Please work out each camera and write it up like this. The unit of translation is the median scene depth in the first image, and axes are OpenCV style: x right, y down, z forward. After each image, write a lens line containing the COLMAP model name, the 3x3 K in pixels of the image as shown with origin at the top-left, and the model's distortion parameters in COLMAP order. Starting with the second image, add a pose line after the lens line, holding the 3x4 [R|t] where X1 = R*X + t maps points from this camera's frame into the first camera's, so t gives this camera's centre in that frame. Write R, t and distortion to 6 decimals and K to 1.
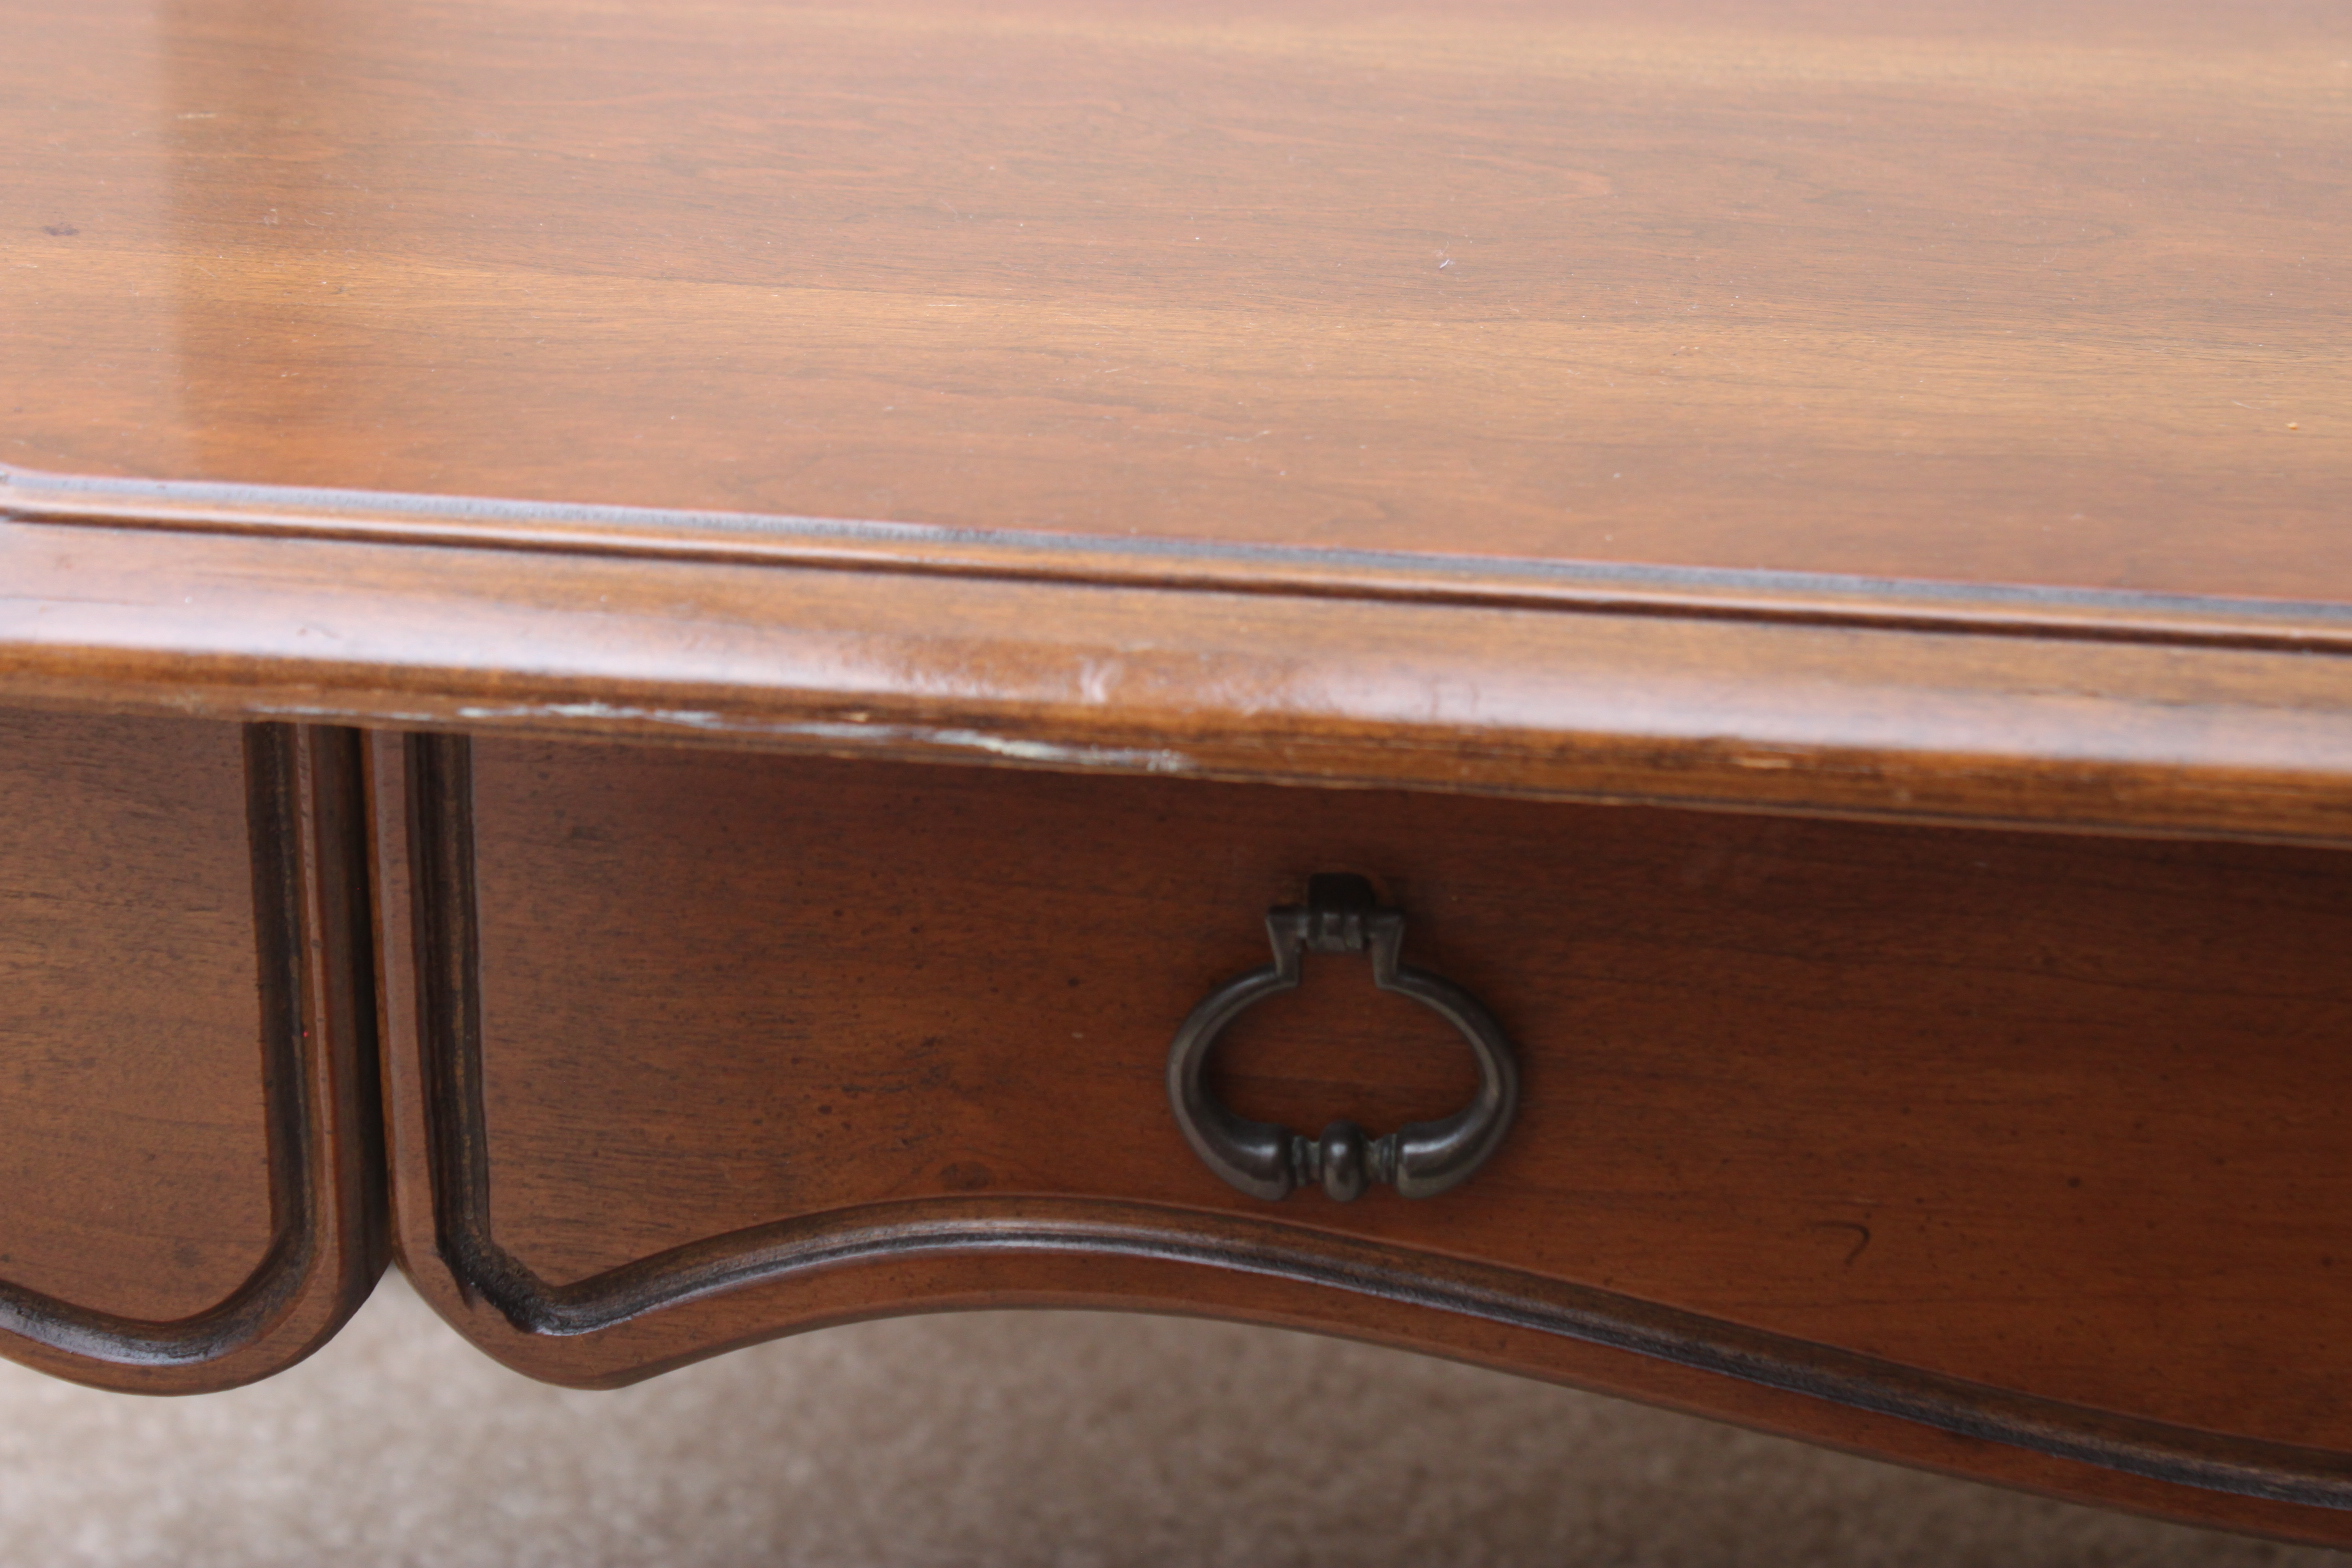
lens RADIAL K [[5088.7, 0, 1166.9], [0, 5088.7, 778.0], [0, 0, 1]] dist [0.060963, 0.000000]
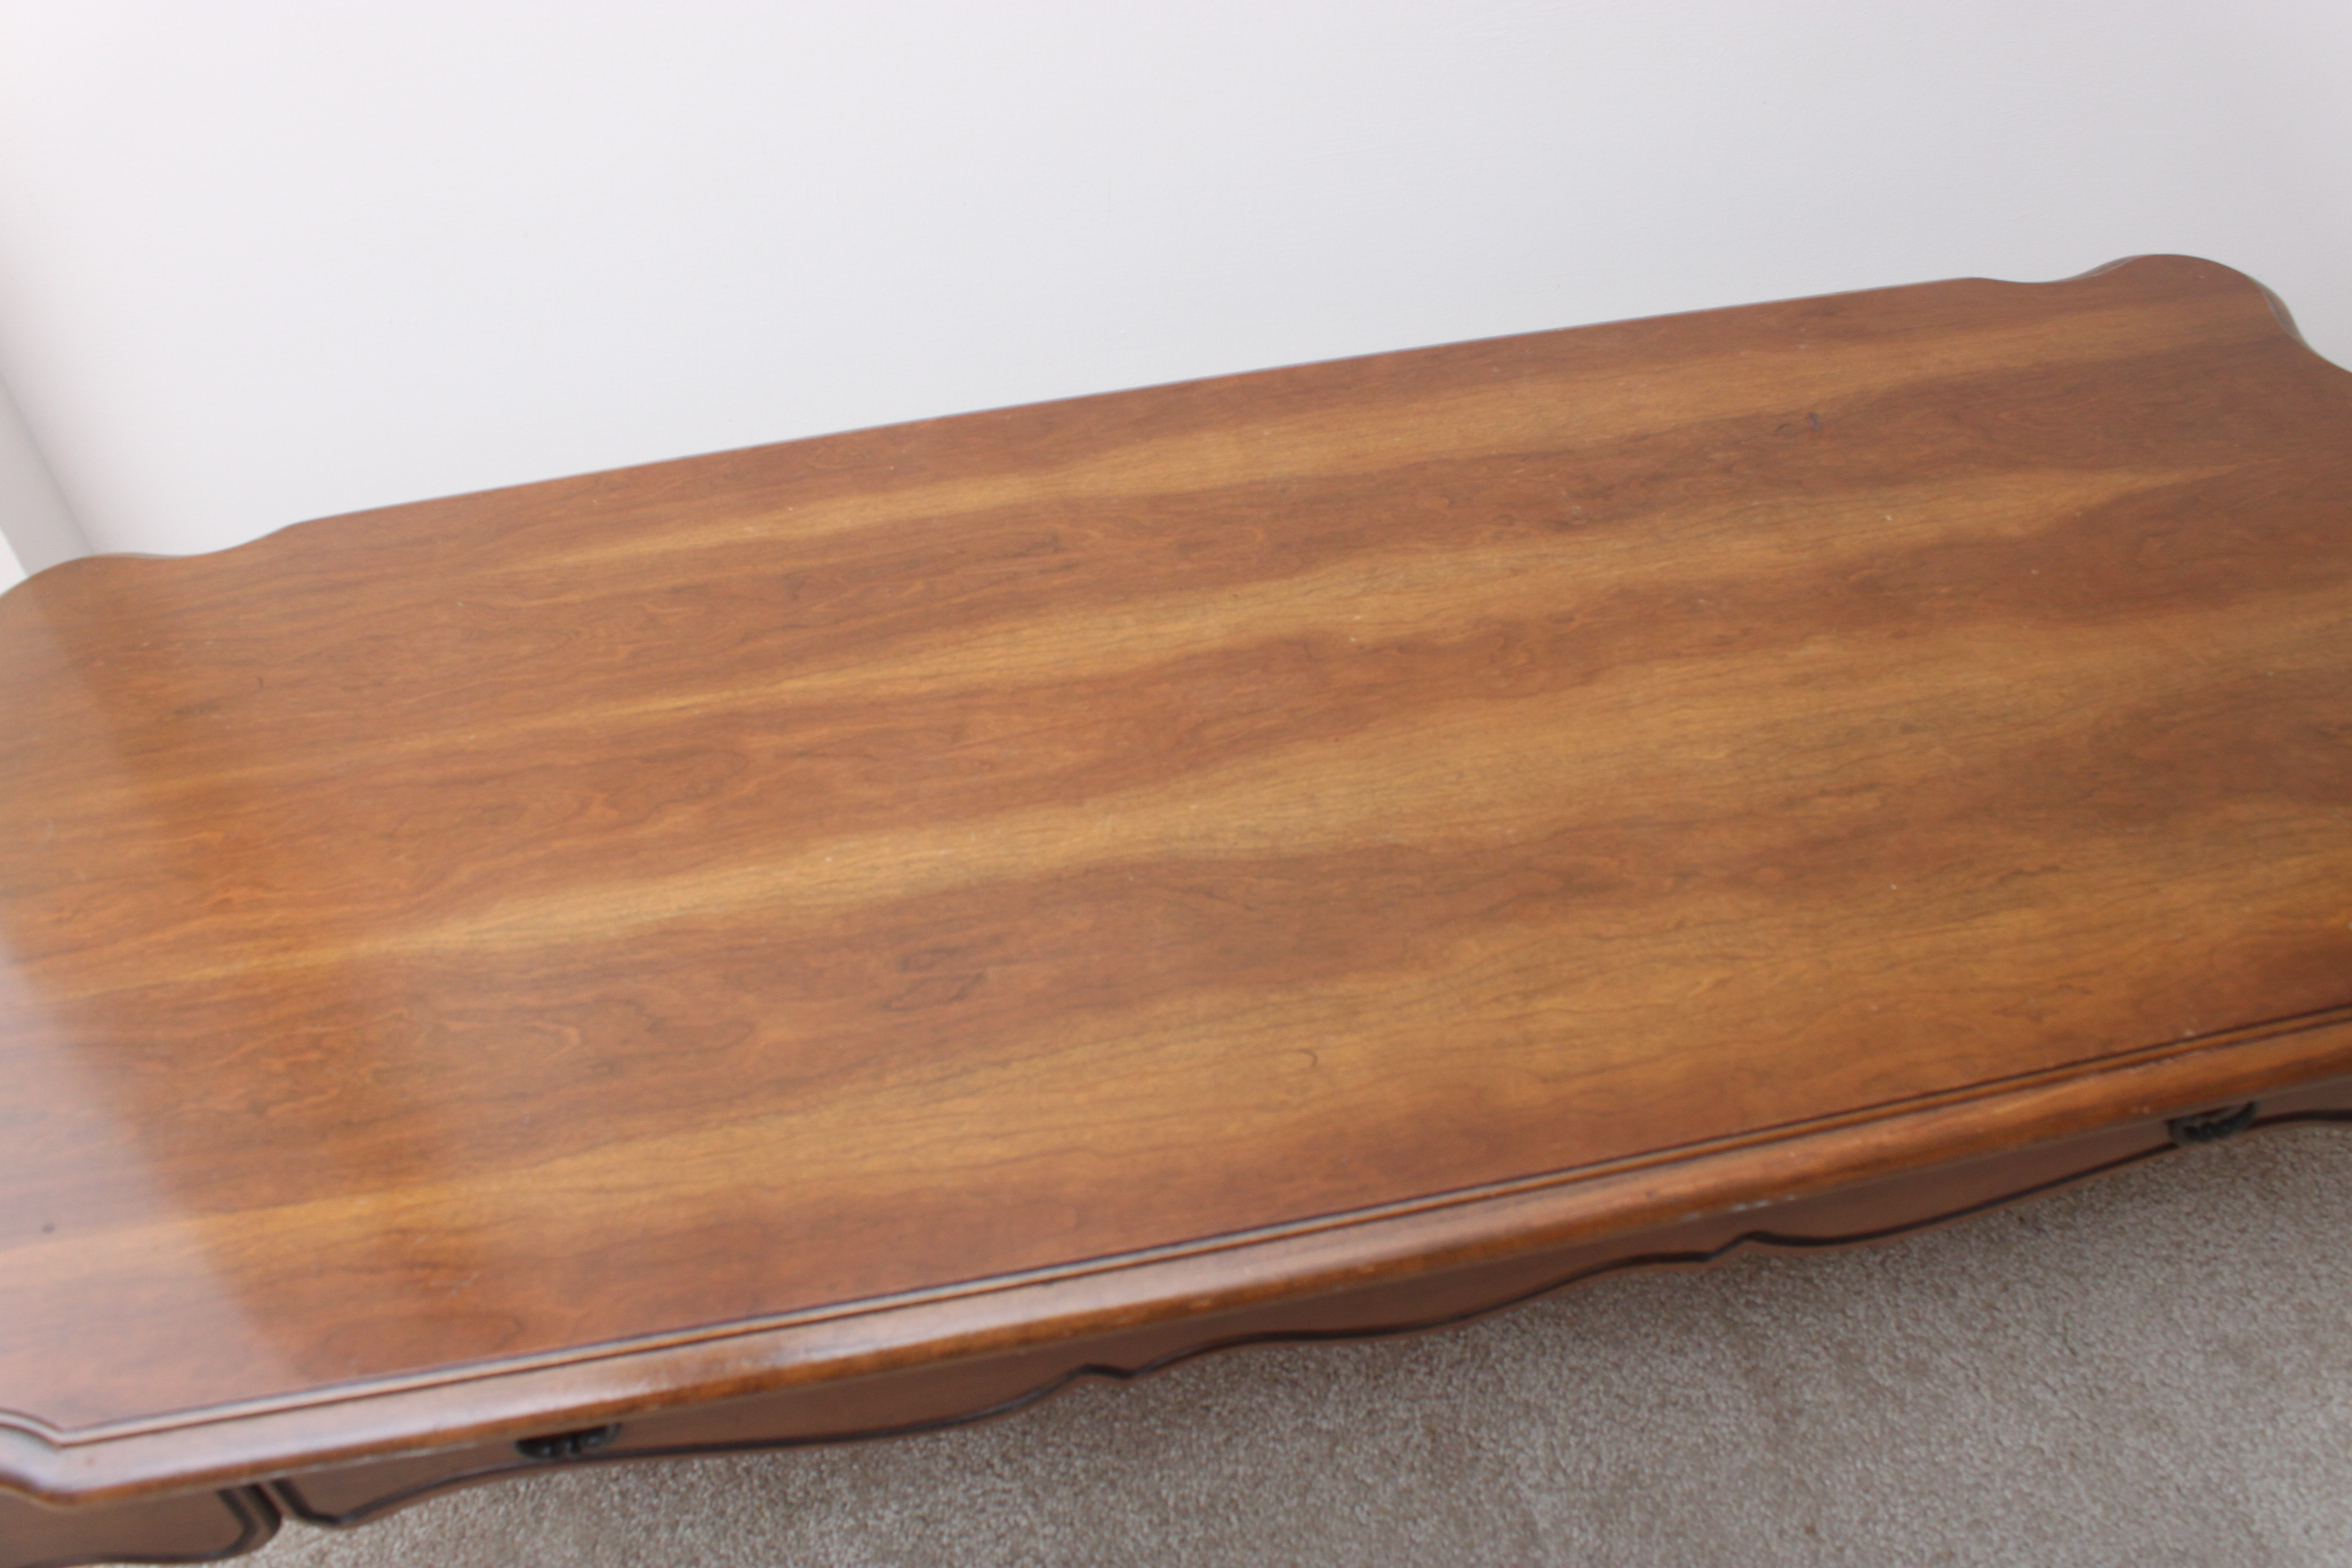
lens RADIAL K [[1958.6, 0, 1165.8], [0, 1958.6, 787.9], [0, 0, 1]] dist [-0.117399, 0.032606]
pose [[0.949692, -0.253478, 0.183942, 0.263591], [0.178143, 0.920262, 0.348400, -0.632730], [-0.257586, -0.298104, 0.919121, -0.056927]]
